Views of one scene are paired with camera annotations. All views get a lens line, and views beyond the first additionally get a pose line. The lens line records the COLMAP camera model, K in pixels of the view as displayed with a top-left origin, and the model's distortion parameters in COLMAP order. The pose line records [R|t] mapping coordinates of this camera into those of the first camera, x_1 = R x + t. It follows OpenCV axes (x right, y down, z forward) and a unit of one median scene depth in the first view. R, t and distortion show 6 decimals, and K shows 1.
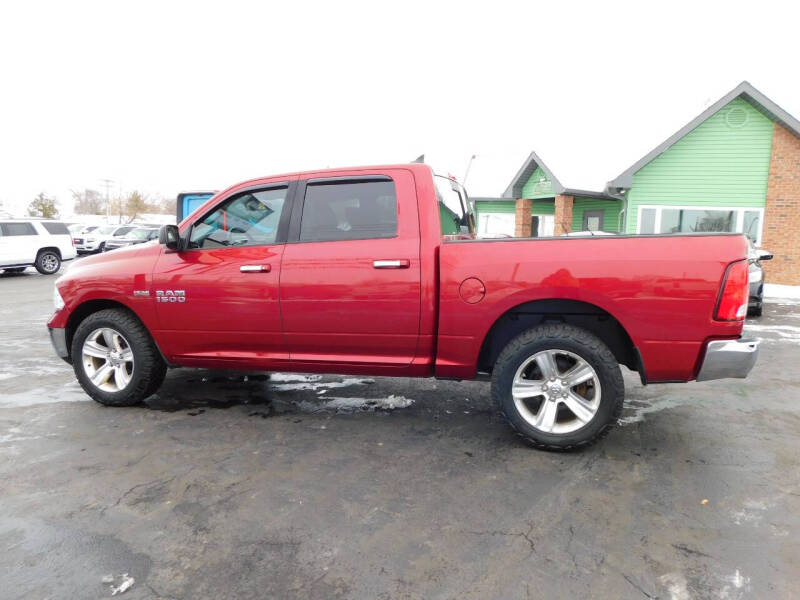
lens RADIAL K [[537.3, 0, 403.3], [0, 537.3, 304.9], [0, 0, 1]] dist [-0.080984, 0.062092]
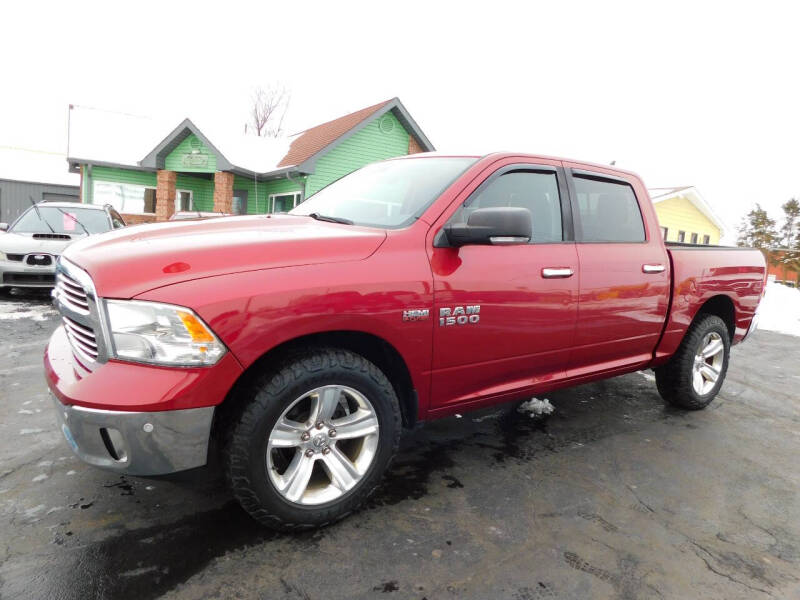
lens RADIAL K [[542.8, 0, 402.4], [0, 542.8, 302.6], [0, 0, 1]] dist [-0.085075, 0.066879]
pose [[0.619625, -0.063170, 0.782352, -1.175562], [0.032421, 0.997965, 0.054902, -0.083667], [-0.784228, -0.008654, 0.620412, 0.760069]]
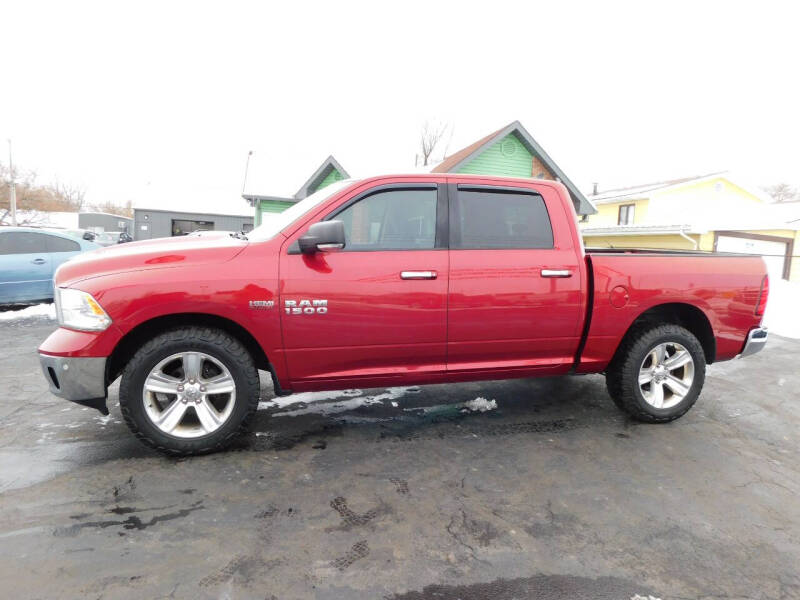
lens RADIAL K [[542.8, 0, 402.4], [0, 542.8, 302.6], [0, 0, 1]] dist [-0.085075, 0.066879]
pose [[0.849486, -0.020376, 0.527217, -0.888863], [0.022627, 0.999742, 0.002181, -0.025960], [-0.527126, 0.010076, 0.849728, 0.246520]]
